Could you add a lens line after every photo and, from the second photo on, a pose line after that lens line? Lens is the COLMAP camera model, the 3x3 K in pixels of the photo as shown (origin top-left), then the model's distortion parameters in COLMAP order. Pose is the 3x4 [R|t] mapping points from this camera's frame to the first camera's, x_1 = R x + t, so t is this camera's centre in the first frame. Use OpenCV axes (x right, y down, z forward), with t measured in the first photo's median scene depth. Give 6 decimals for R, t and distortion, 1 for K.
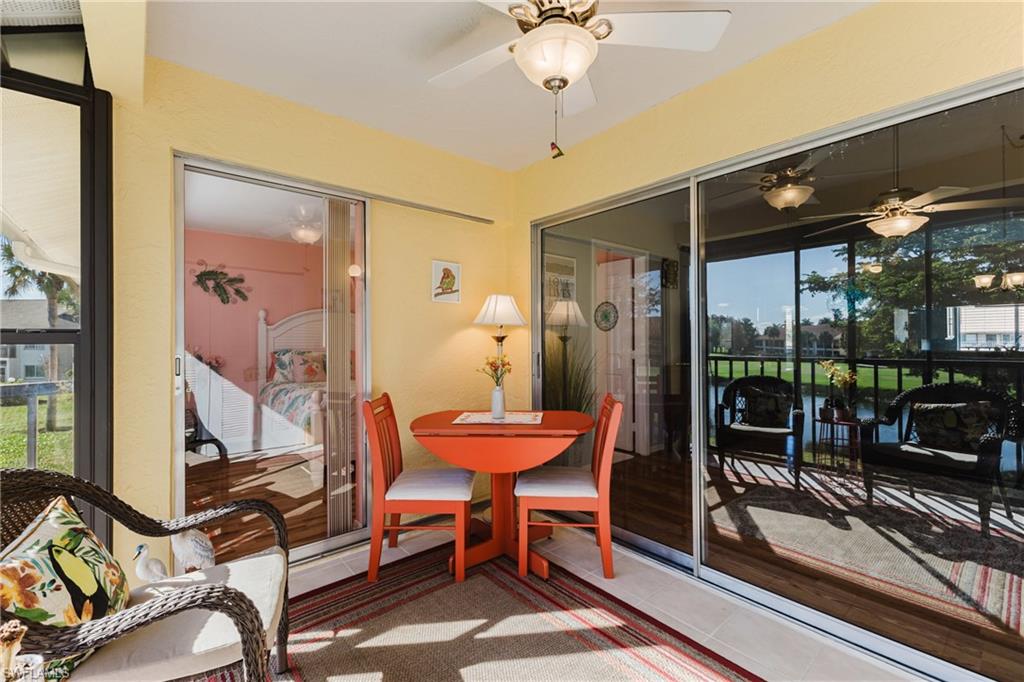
lens RADIAL K [[441.0, 0, 516.2], [0, 441.0, 337.6], [0, 0, 1]] dist [0.005317, 0.000139]
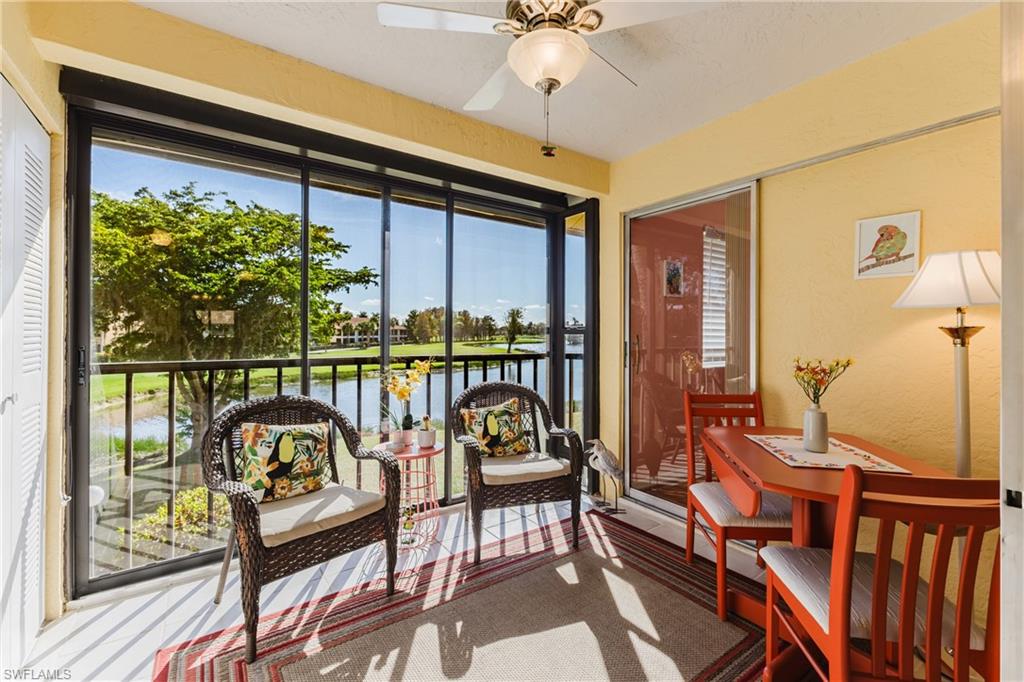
lens RADIAL K [[441.0, 0, 522.4], [0, 441.0, 334.3], [0, 0, 1]] dist [0.005317, 0.000139]
pose [[-0.084087, 0.002830, -0.996454, 0.558459], [-0.004966, 0.999982, 0.003259, 0.007094], [0.996446, 0.005223, -0.084071, 0.516468]]
